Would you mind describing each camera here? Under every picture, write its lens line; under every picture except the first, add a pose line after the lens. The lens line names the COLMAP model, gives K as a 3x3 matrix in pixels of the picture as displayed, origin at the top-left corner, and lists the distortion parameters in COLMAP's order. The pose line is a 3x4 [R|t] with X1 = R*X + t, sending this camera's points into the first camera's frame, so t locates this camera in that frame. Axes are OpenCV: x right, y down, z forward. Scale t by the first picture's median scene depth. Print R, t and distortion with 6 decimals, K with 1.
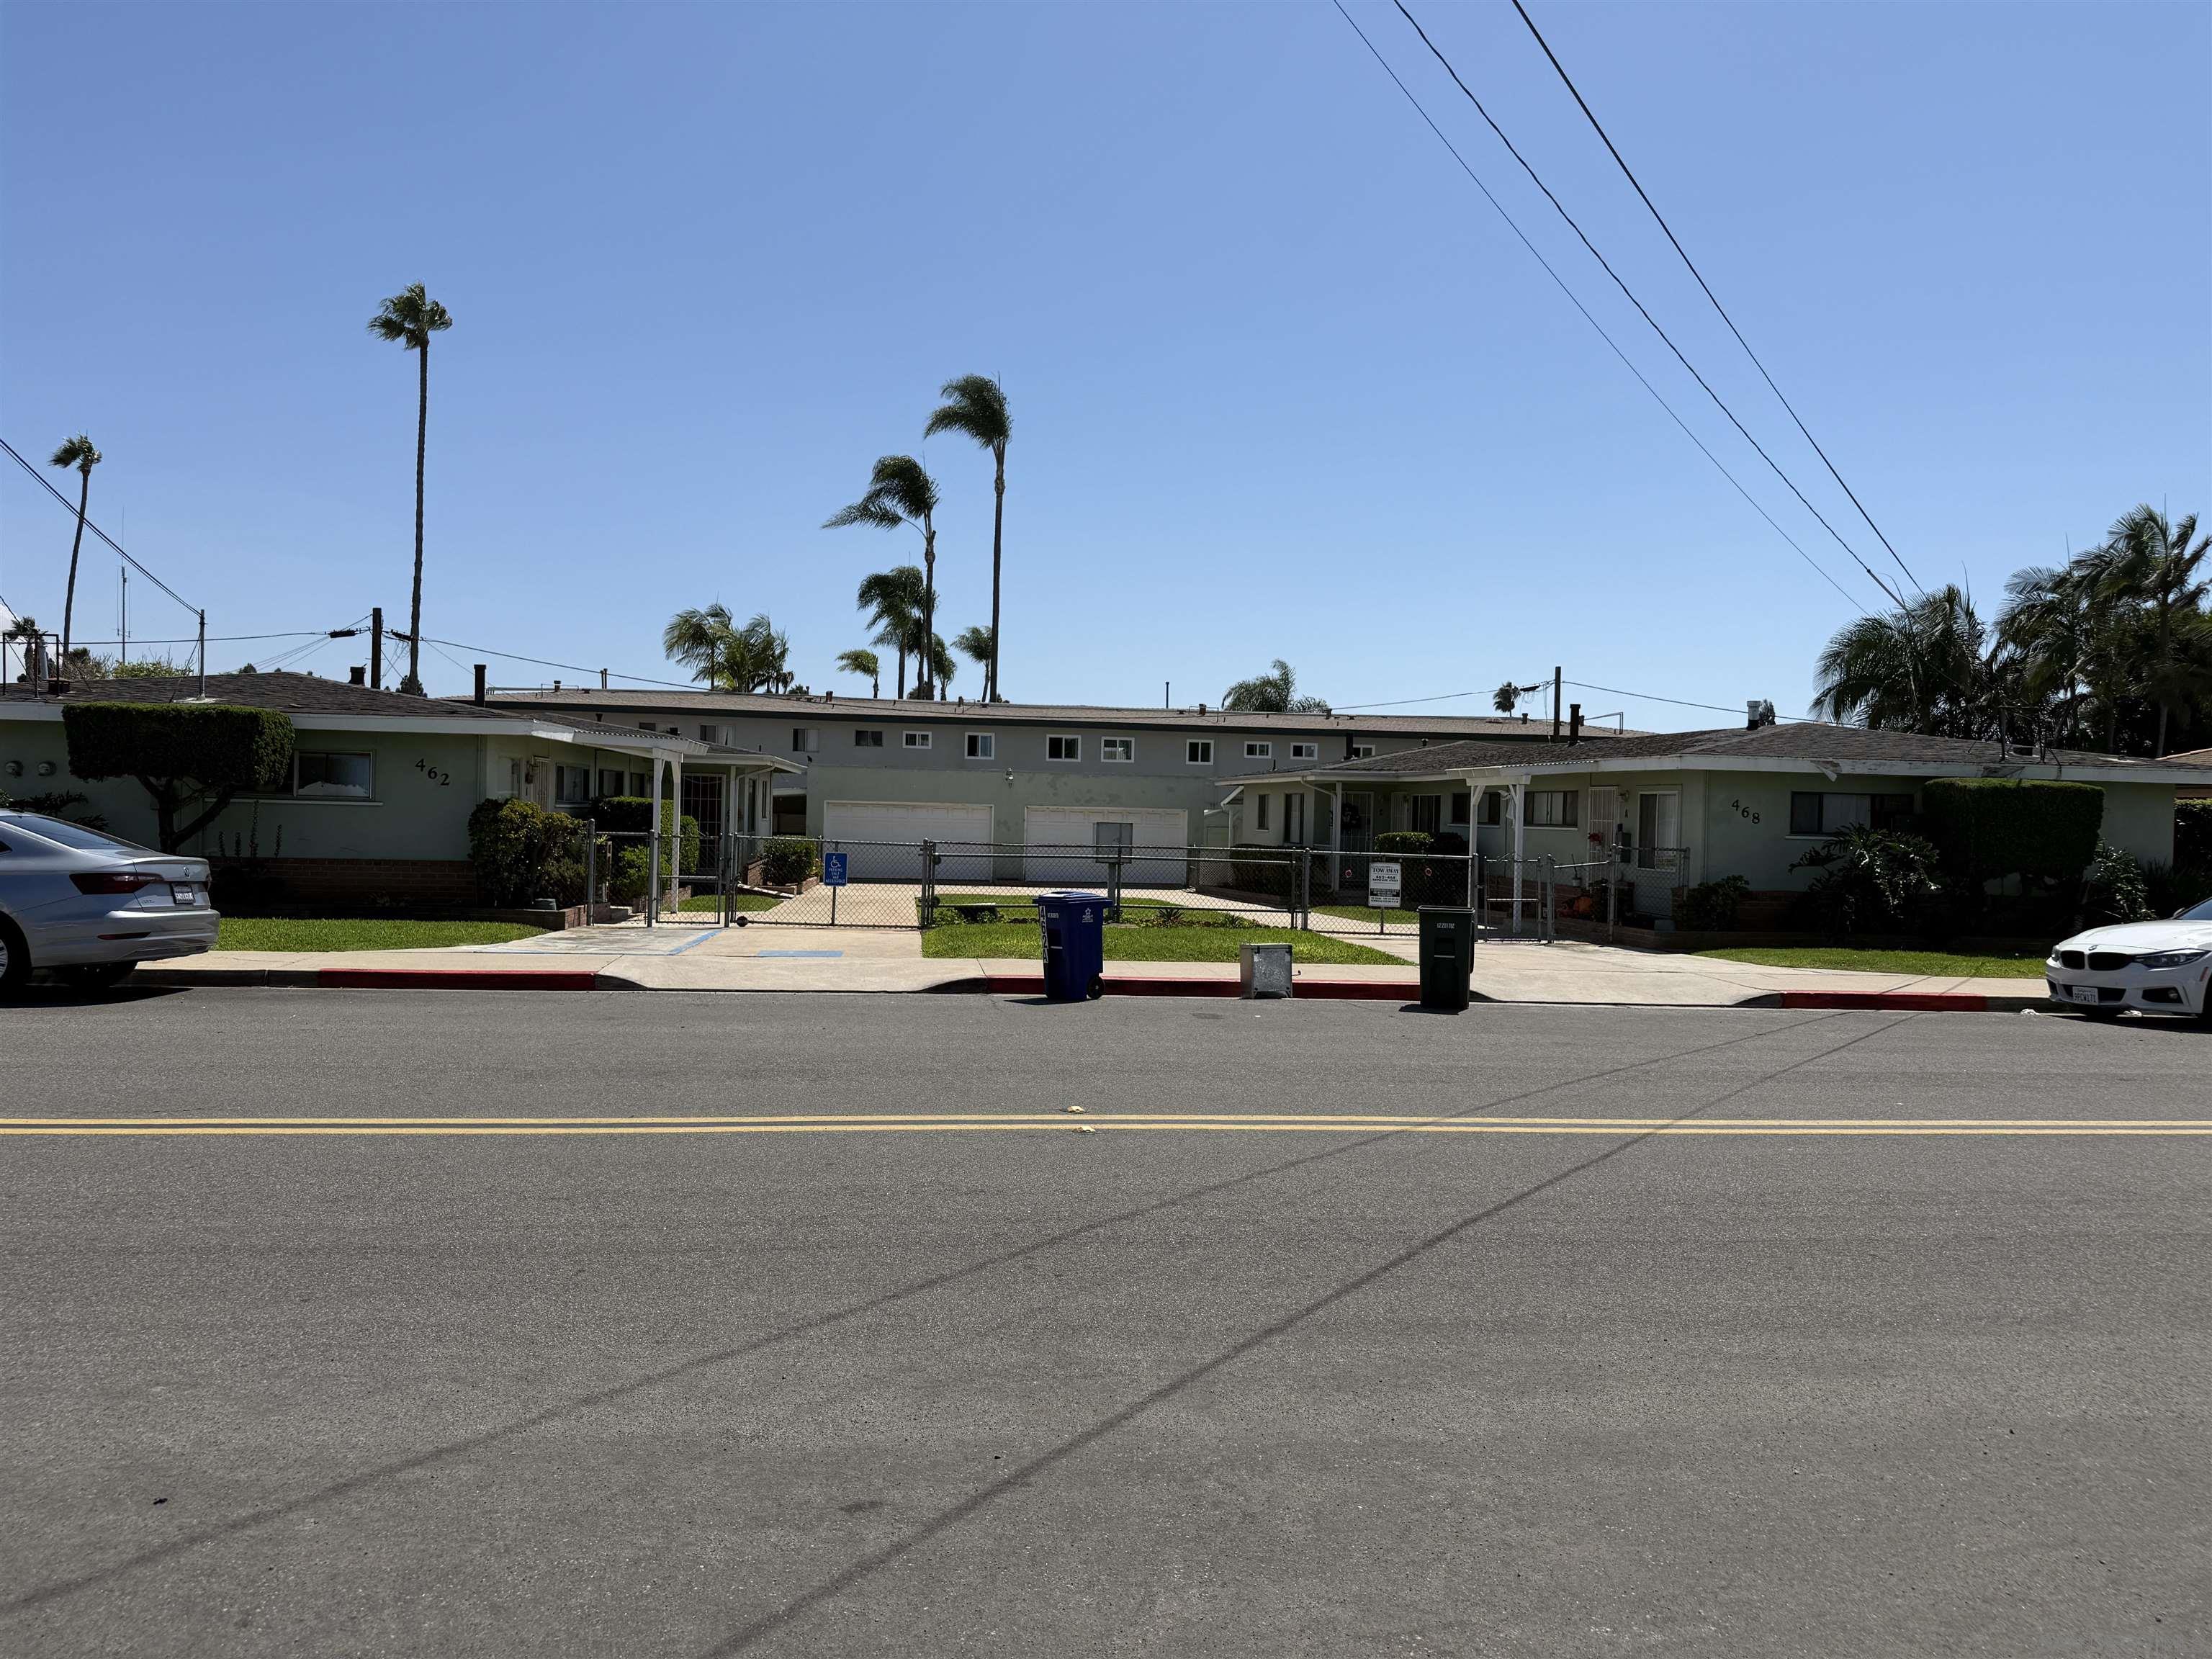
lens RADIAL K [[1552.1, 0, 1113.5], [0, 1552.1, 816.9], [0, 0, 1]] dist [0.073800, -0.088249]
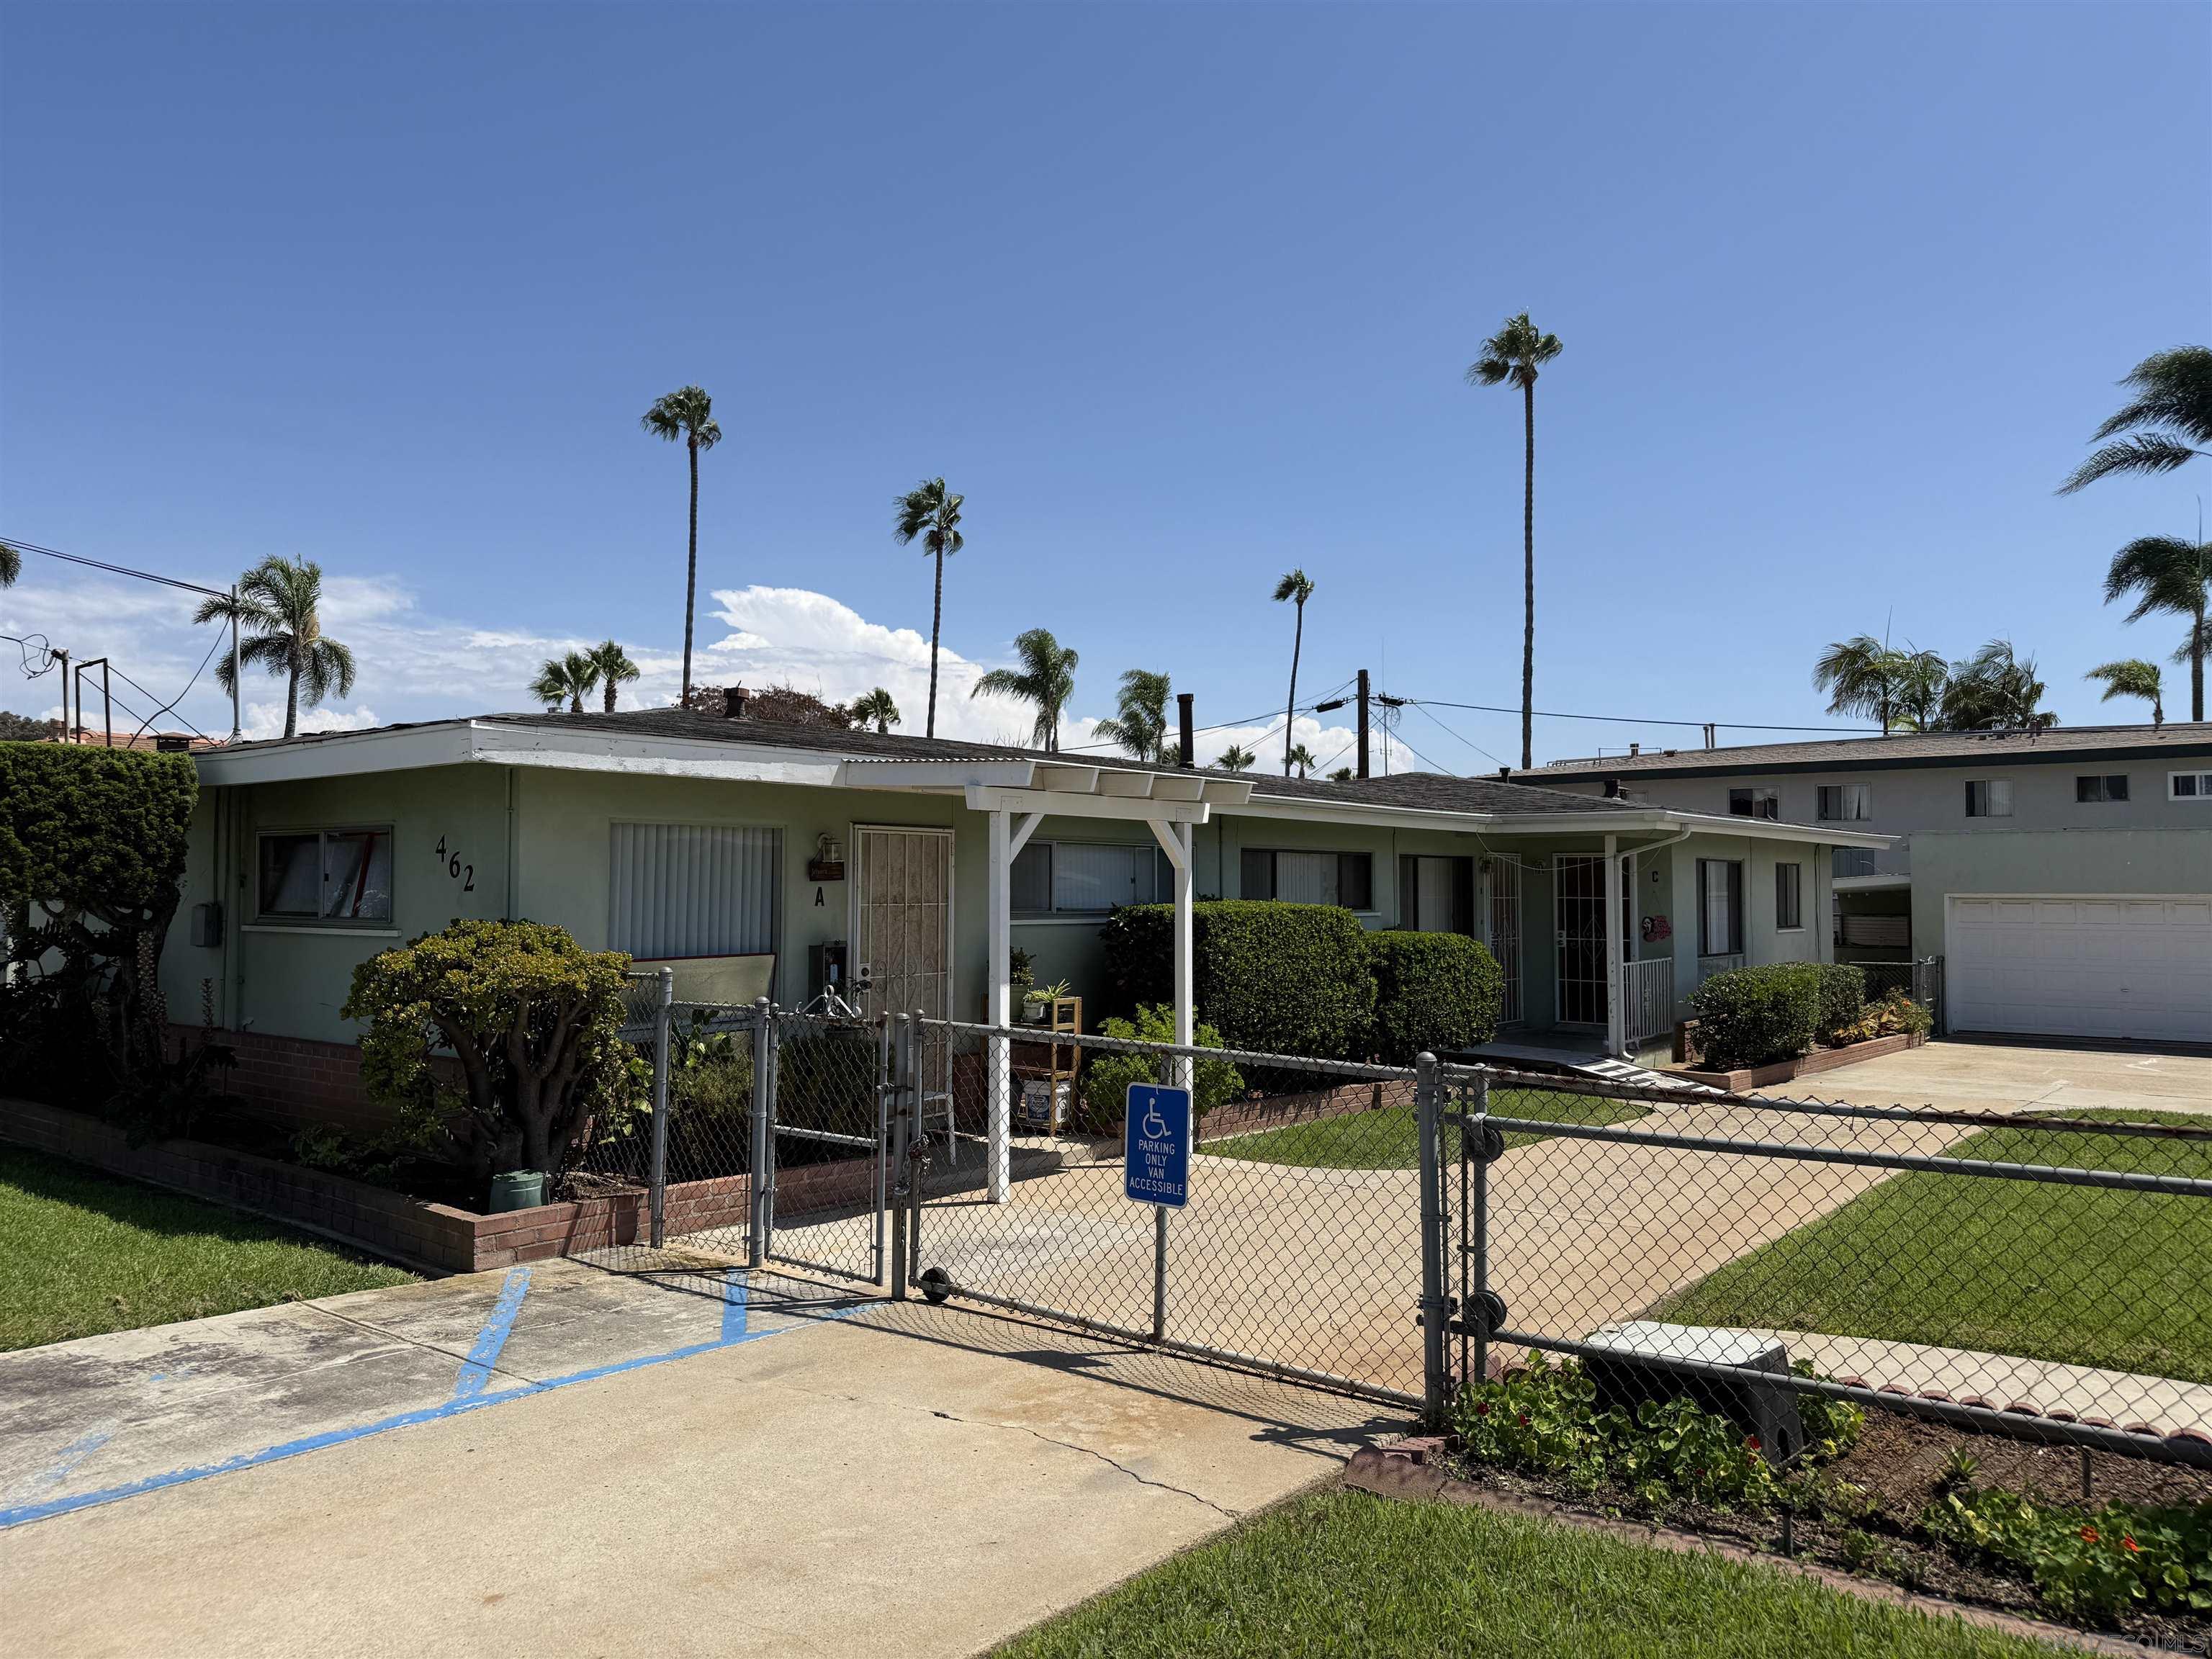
lens RADIAL K [[1560.7, 0, 1115.2], [0, 1560.7, 837.6], [0, 0, 1]] dist [0.065556, -0.091226]
pose [[0.702813, -0.049196, -0.709672, 0.008713], [0.014162, 0.998376, -0.055185, -0.002760], [0.711234, 0.028735, 0.702368, 0.286546]]
